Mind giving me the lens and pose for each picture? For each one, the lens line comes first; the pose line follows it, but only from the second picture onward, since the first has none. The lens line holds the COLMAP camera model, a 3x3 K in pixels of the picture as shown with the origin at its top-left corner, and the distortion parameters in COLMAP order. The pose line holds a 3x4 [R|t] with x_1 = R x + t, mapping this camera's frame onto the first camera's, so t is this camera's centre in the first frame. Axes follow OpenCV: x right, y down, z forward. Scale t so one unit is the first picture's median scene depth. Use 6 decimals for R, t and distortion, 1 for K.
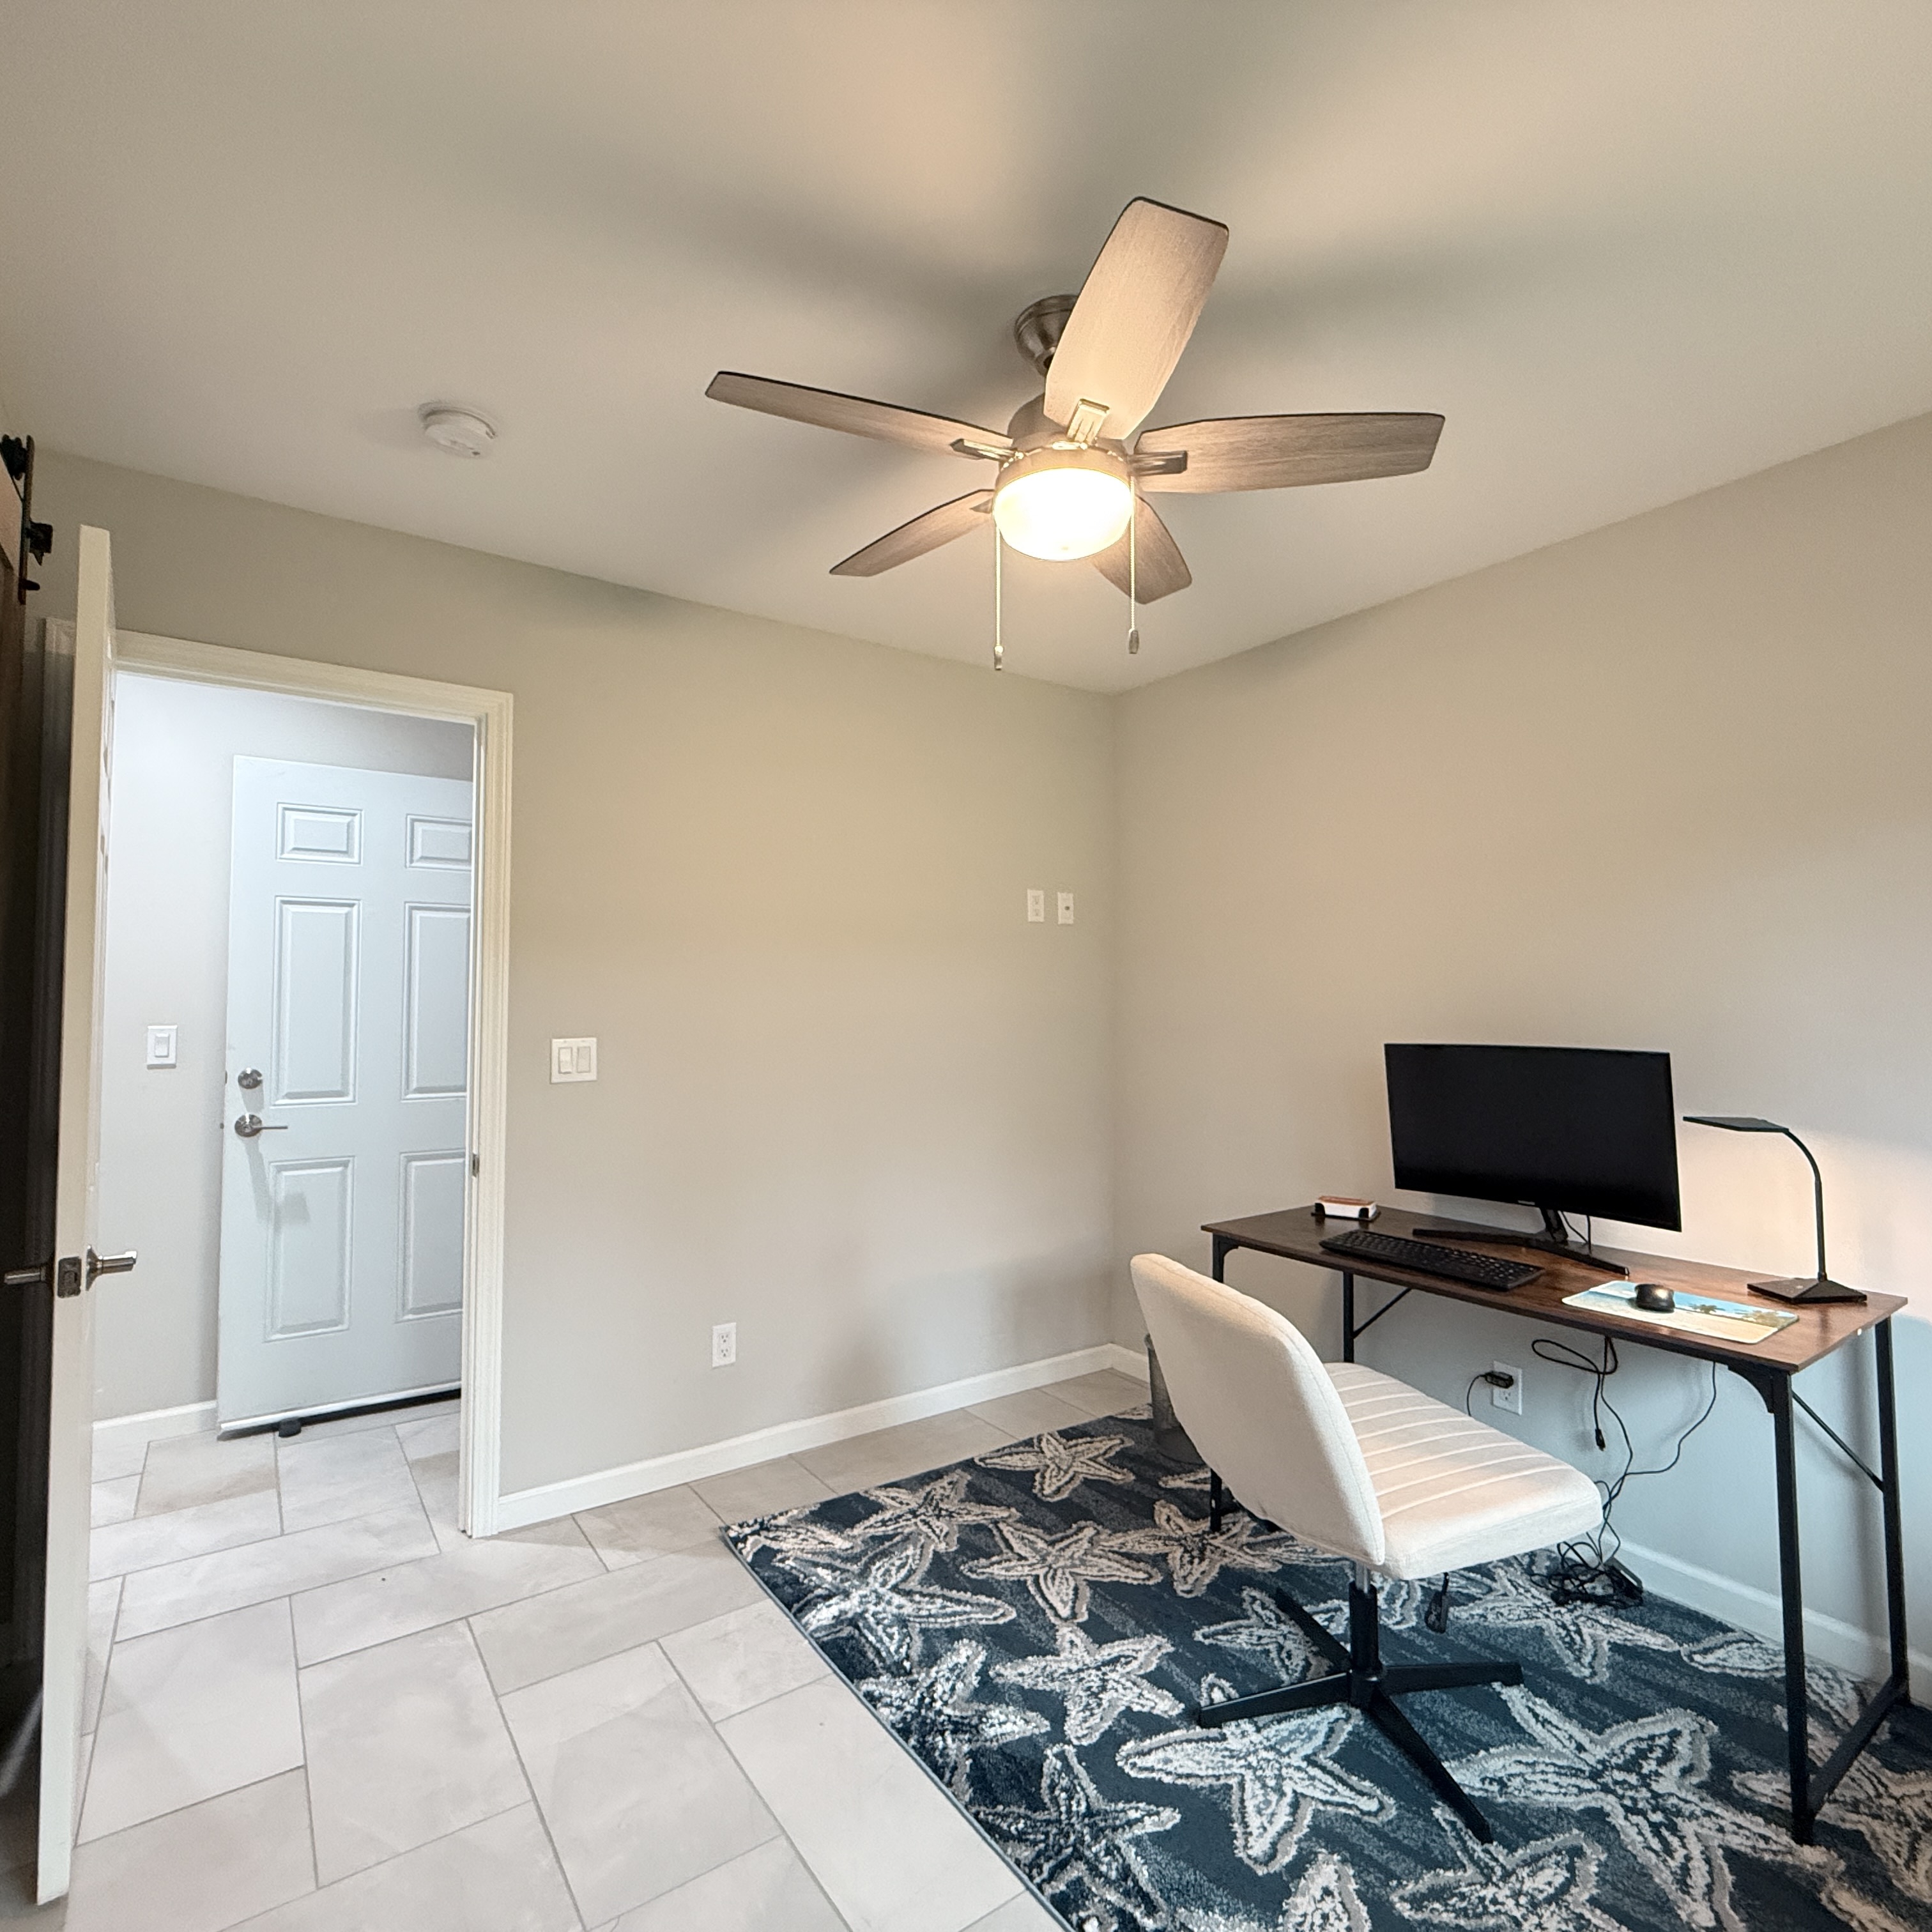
lens RADIAL K [[1031.0, 0, 959.6], [0, 1031.0, 963.8], [0, 0, 1]] dist [-0.000301, 0.000224]
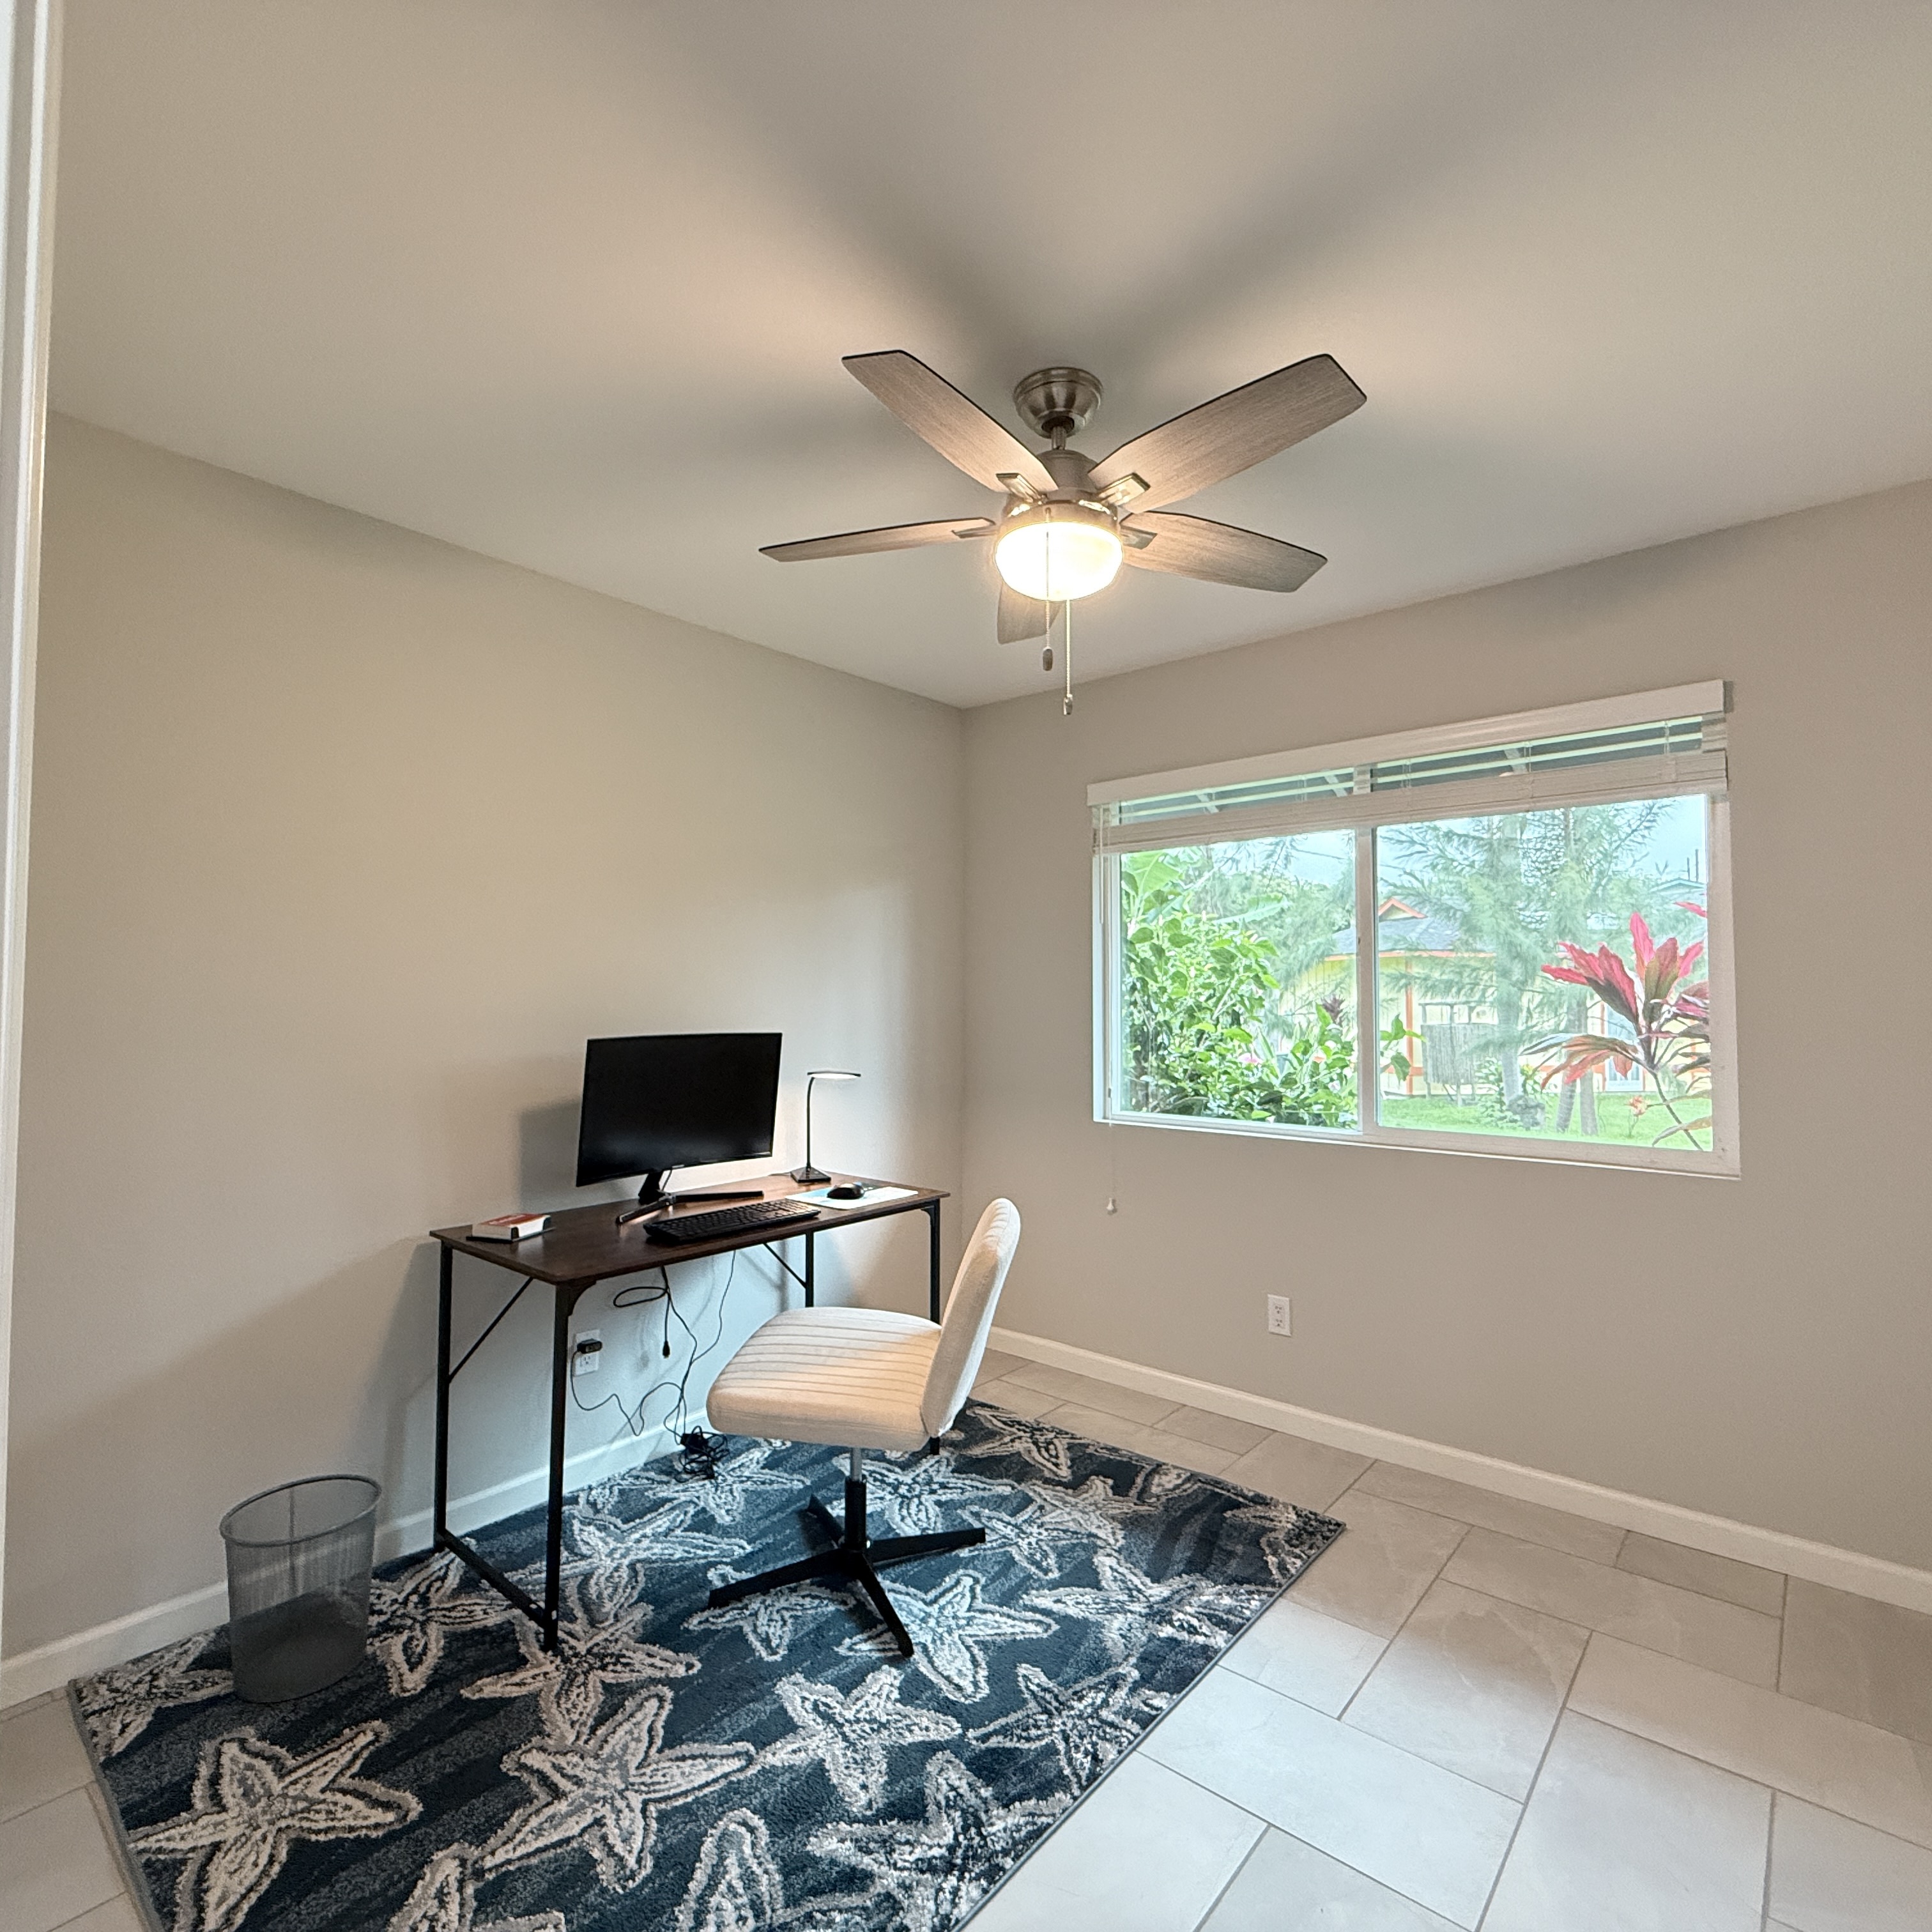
lens RADIAL K [[1031.0, 0, 959.6], [0, 1031.0, 963.8], [0, 0, 1]] dist [-0.000301, 0.000224]
pose [[-0.248122, 0.032294, 0.968190, -0.765601], [-0.041671, 0.998163, -0.043973, 0.042583], [-0.967832, -0.051256, -0.246321, 1.108882]]
